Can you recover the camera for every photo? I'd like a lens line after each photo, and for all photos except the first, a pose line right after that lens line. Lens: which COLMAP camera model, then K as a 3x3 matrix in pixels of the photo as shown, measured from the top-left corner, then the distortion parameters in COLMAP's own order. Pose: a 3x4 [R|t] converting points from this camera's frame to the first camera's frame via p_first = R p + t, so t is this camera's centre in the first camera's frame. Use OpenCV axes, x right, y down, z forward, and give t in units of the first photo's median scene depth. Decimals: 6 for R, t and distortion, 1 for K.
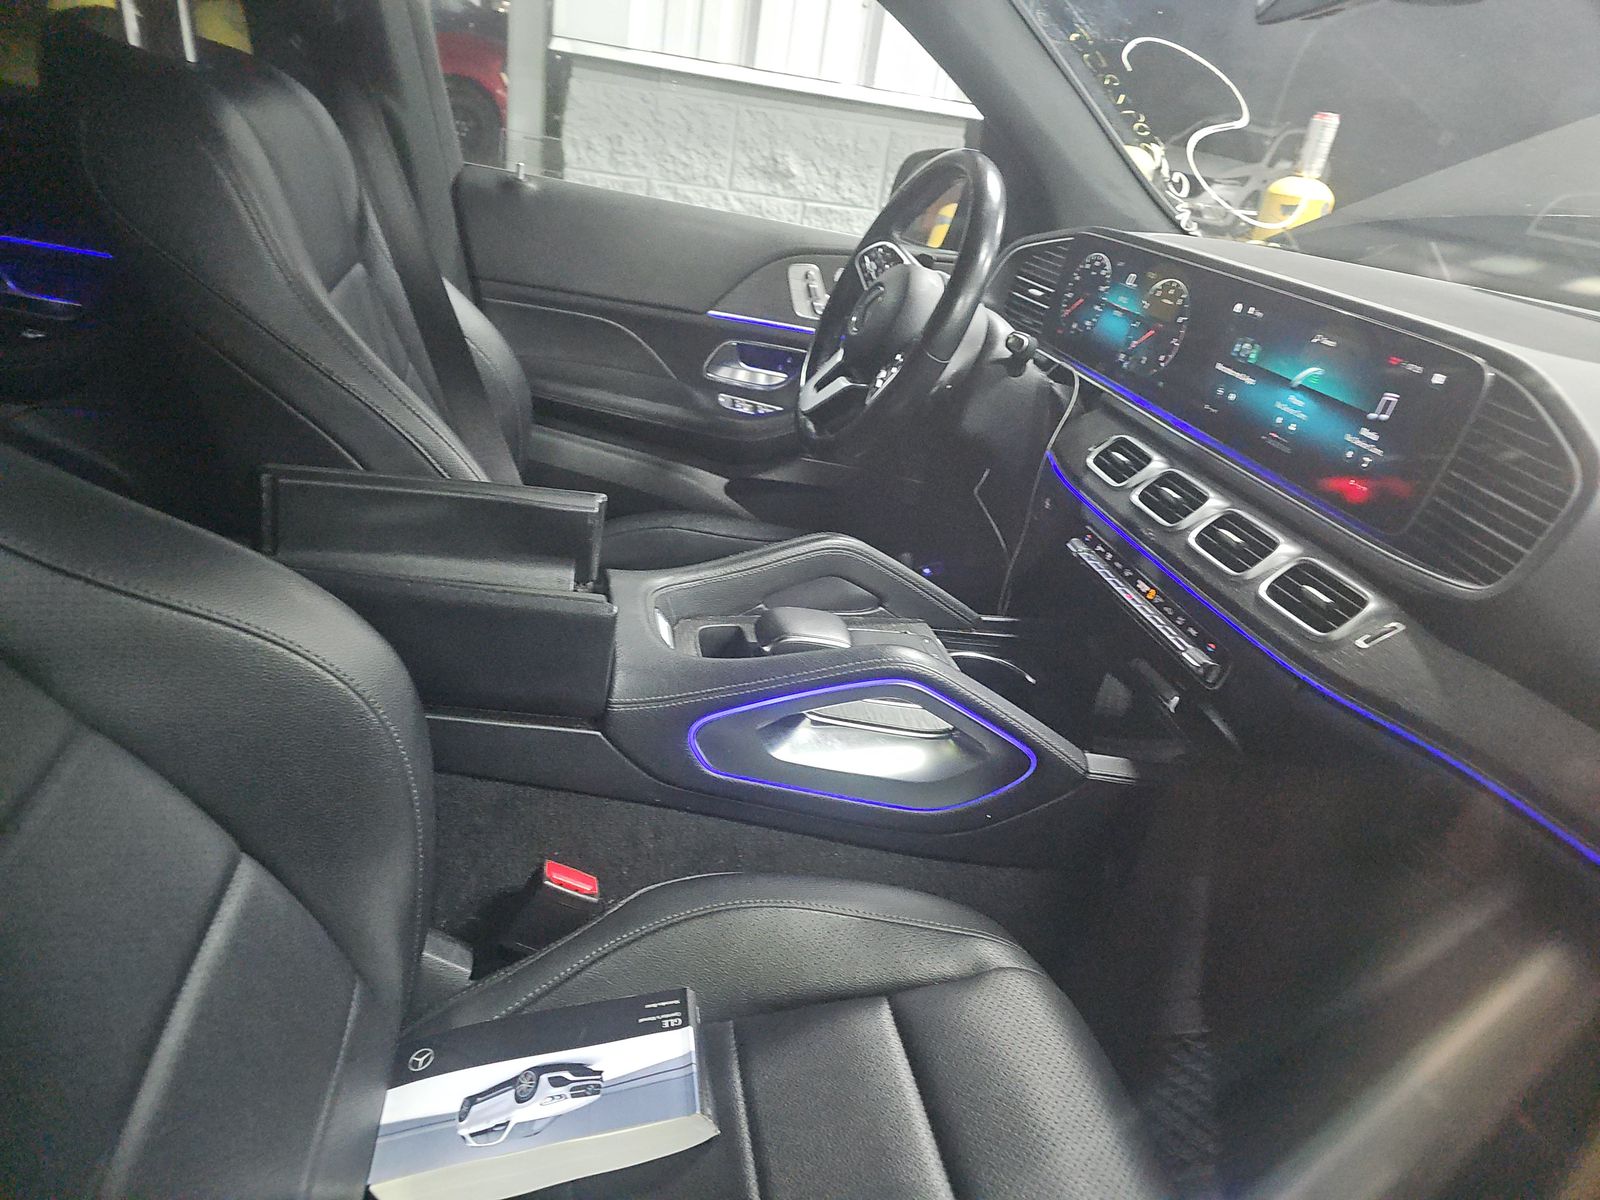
lens RADIAL K [[1058.7, 0, 800.7], [0, 1058.7, 602.2], [0, 0, 1]] dist [0.003011, -0.001074]
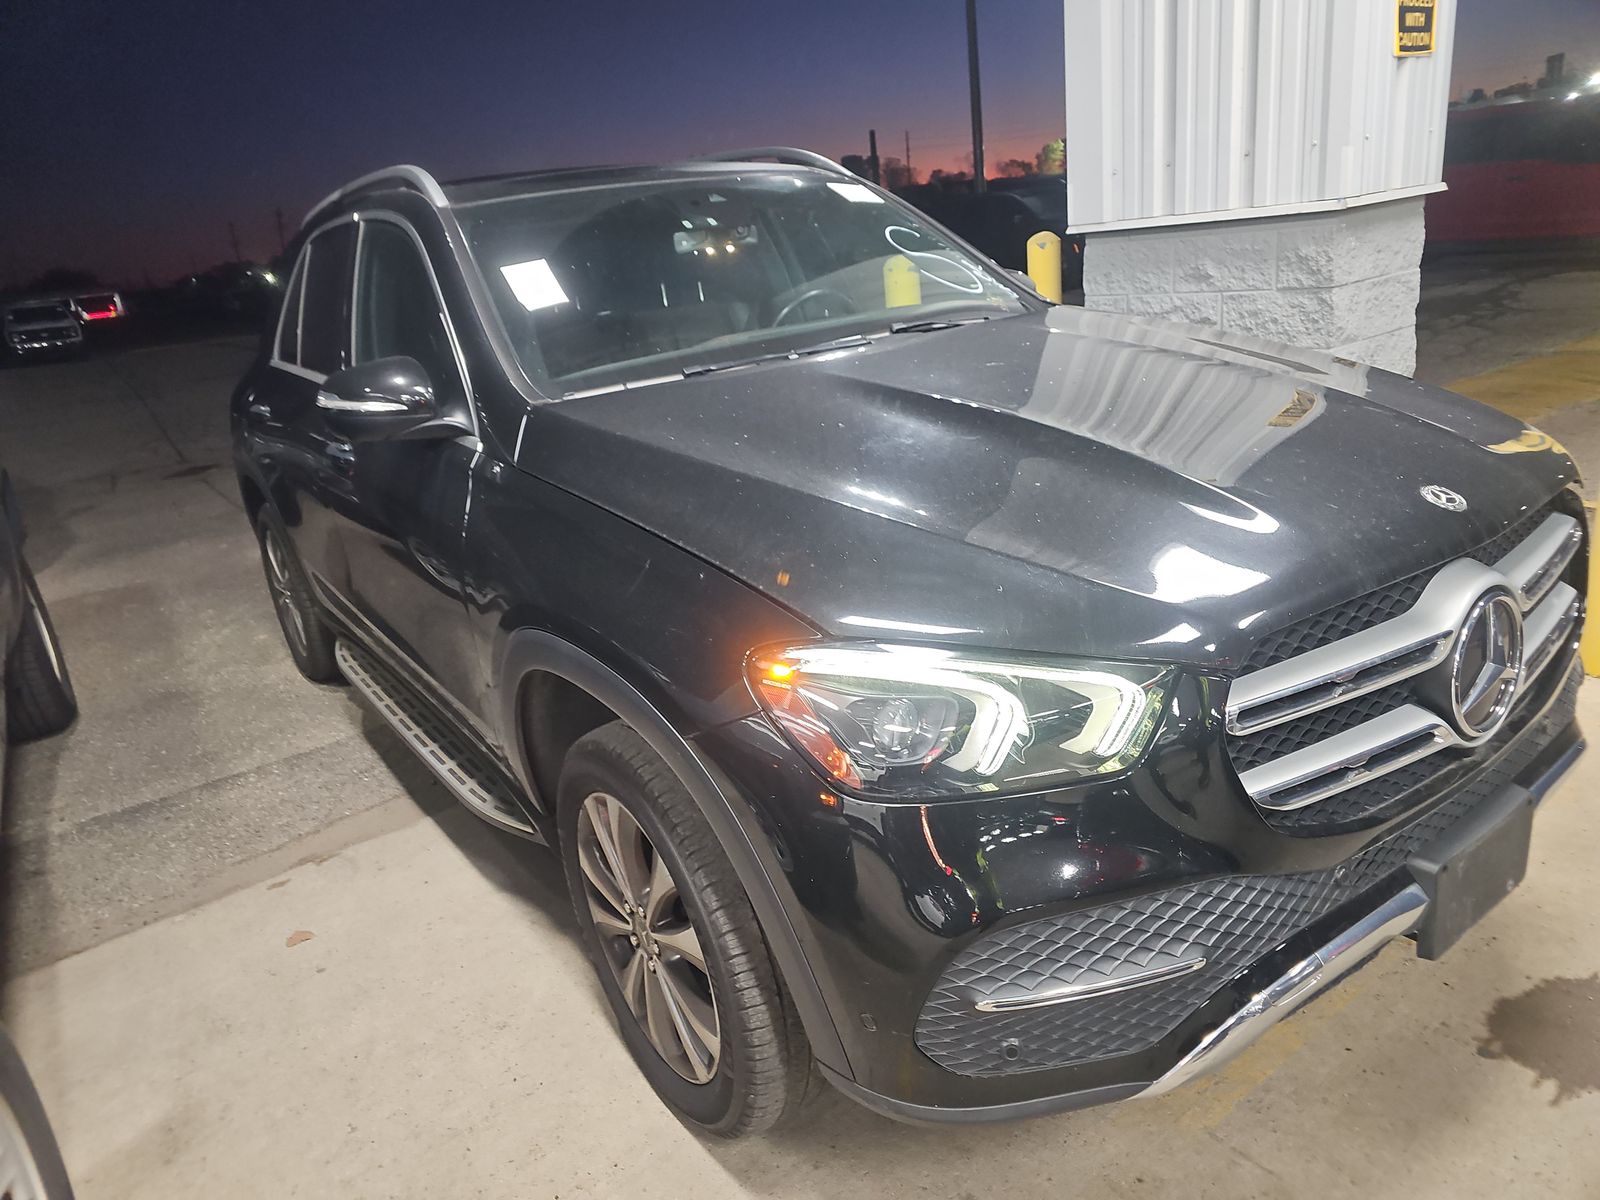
lens RADIAL K [[1058.7, 0, 802.1], [0, 1058.7, 601.4], [0, 0, 1]] dist [0.003011, -0.001074]
pose [[0.396189, 0.106501, -0.911971, 1.158693], [-0.260116, 0.965577, -0.000241, 0.173371], [0.880553, 0.237313, 0.410254, 0.022741]]
